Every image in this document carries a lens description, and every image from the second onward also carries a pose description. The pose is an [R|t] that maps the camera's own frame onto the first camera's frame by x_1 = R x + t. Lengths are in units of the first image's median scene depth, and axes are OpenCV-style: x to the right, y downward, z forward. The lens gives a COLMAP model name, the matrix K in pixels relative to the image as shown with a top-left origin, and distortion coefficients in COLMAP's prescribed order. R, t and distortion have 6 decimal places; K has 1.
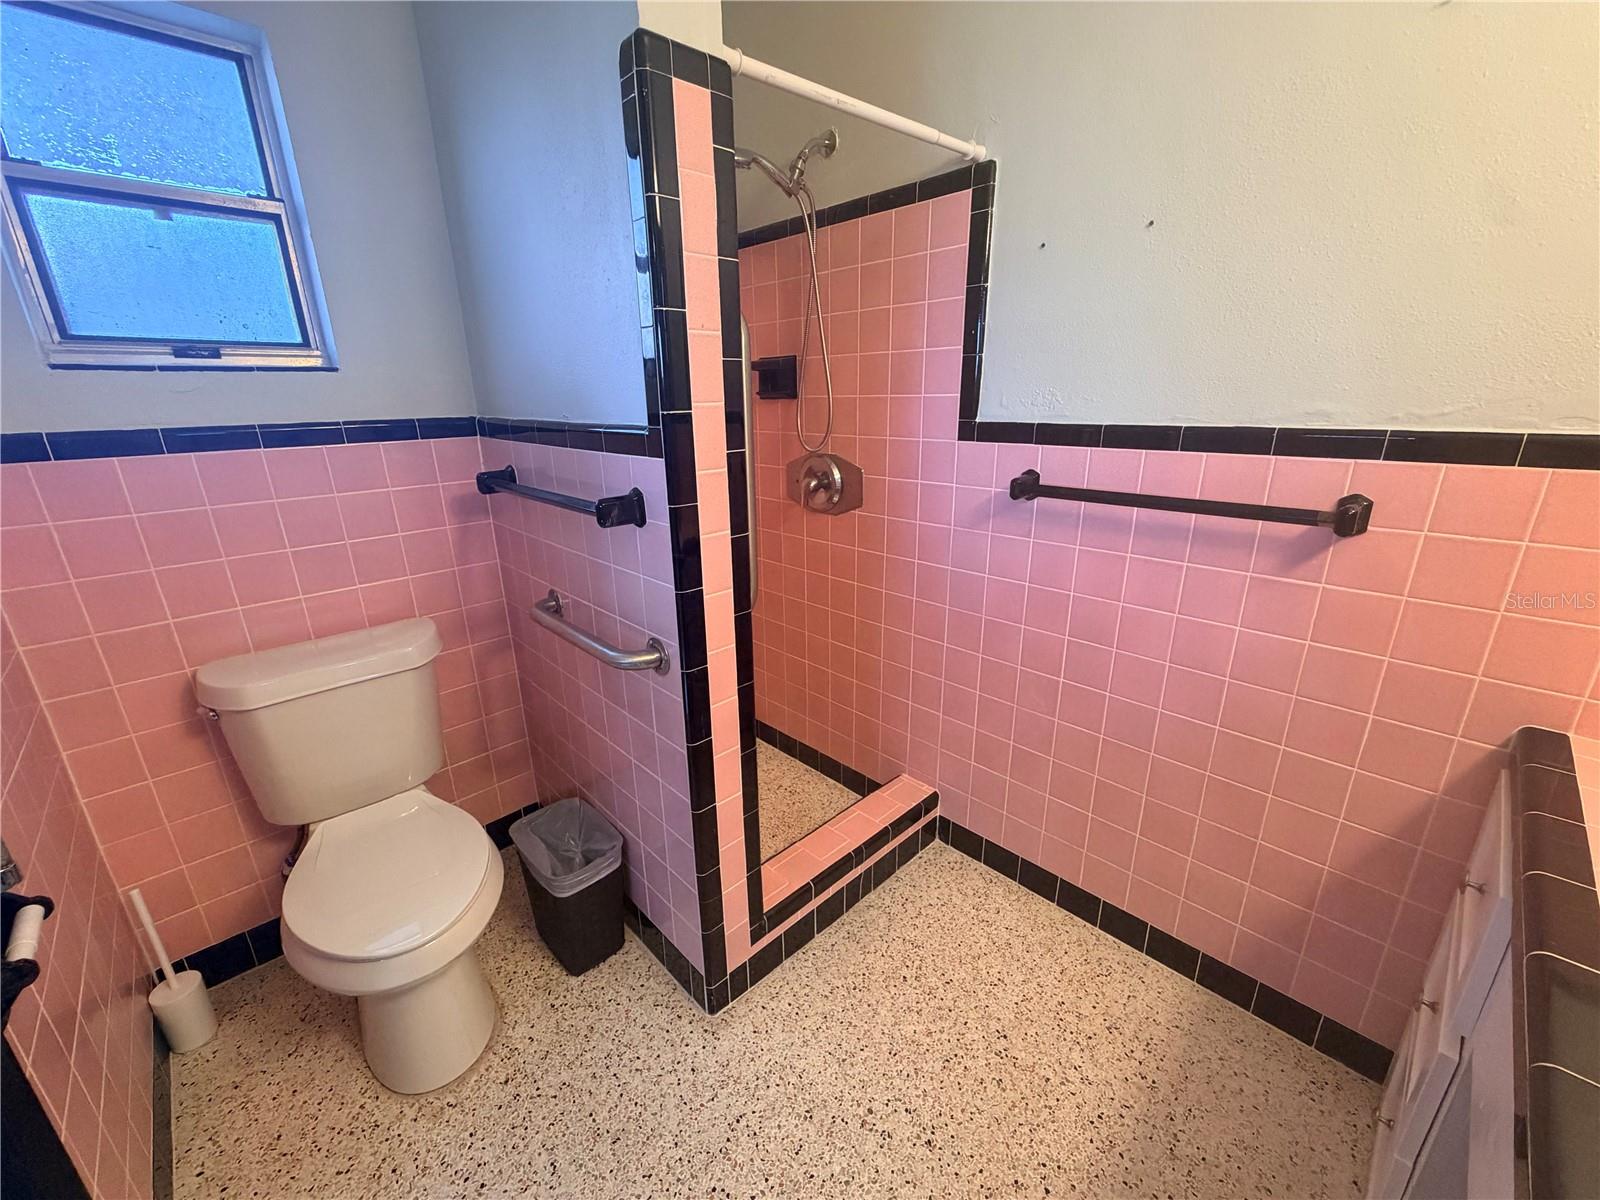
lens RADIAL K [[638.1, 0, 798.1], [0, 638.1, 599.1], [0, 0, 1]] dist [0.000667, -0.000145]
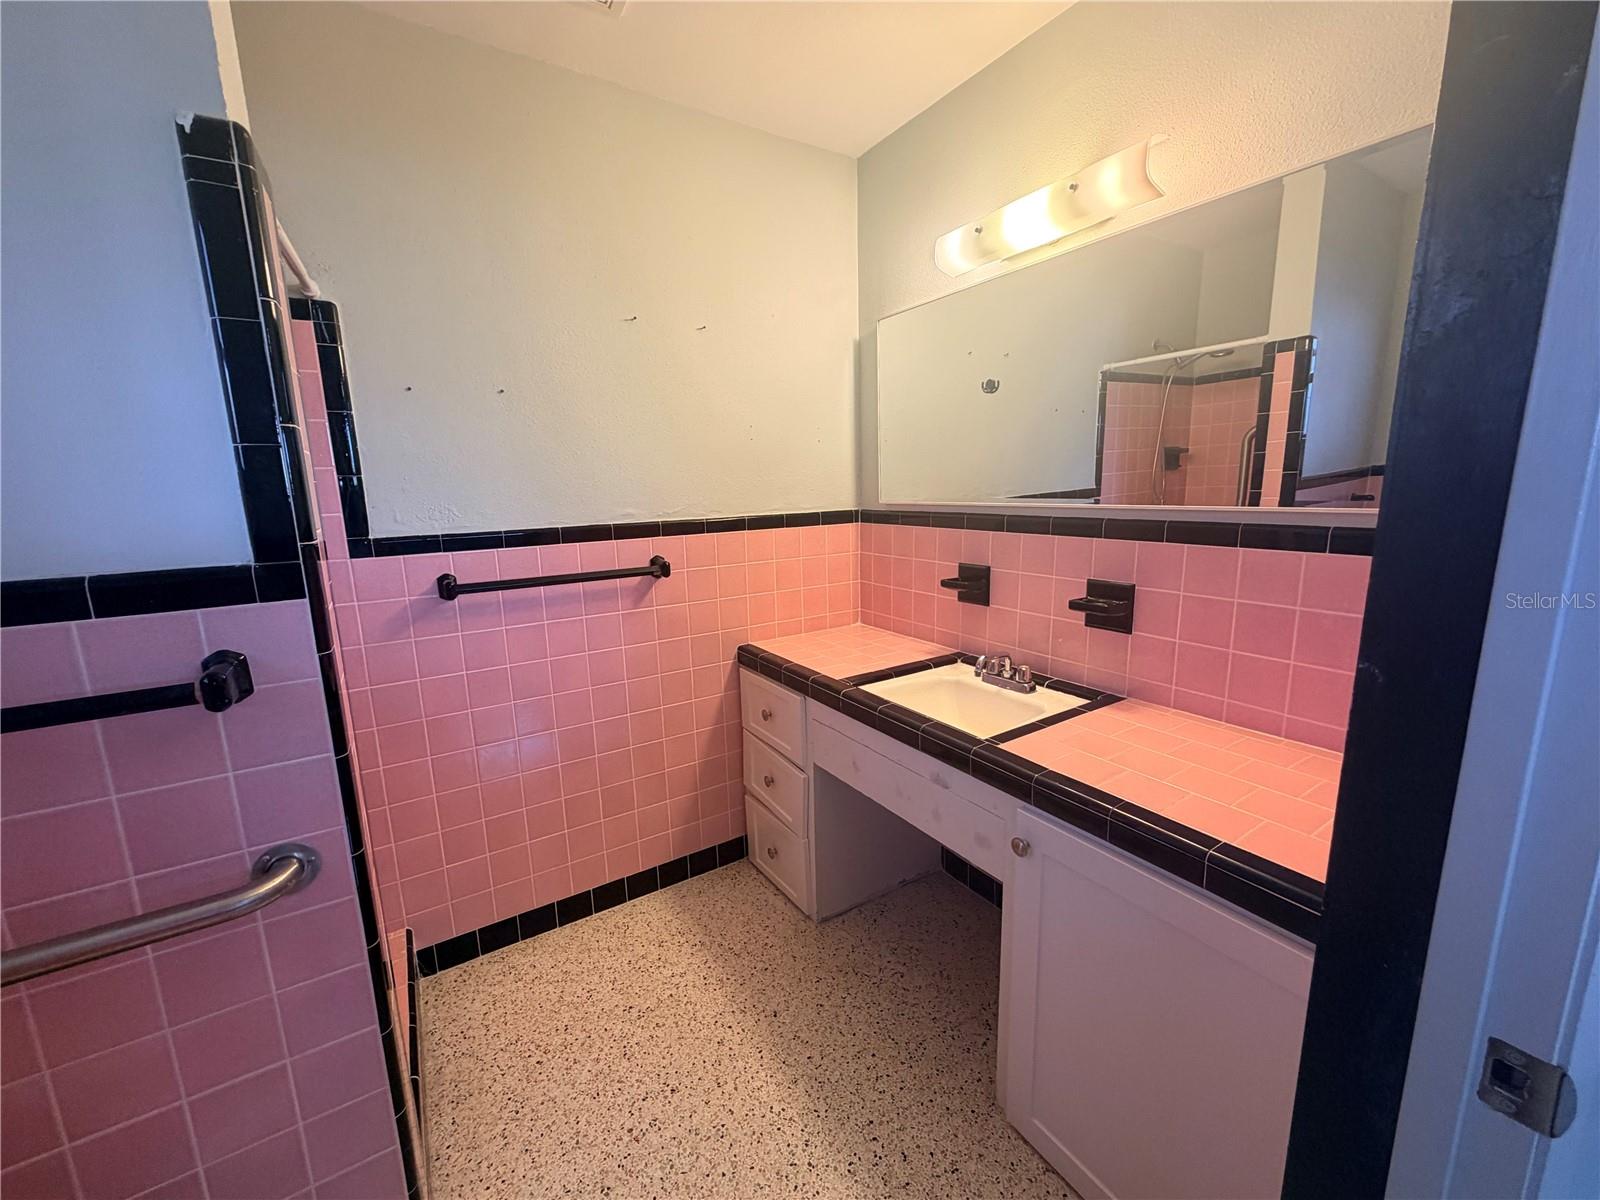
lens RADIAL K [[638.1, 0, 794.9], [0, 638.1, 600.2], [0, 0, 1]] dist [0.000667, -0.000145]
pose [[0.202489, -0.170226, 0.964376, -0.666598], [0.322838, 0.941328, 0.098372, -0.075773], [-0.924540, 0.291419, 0.245564, 0.172119]]
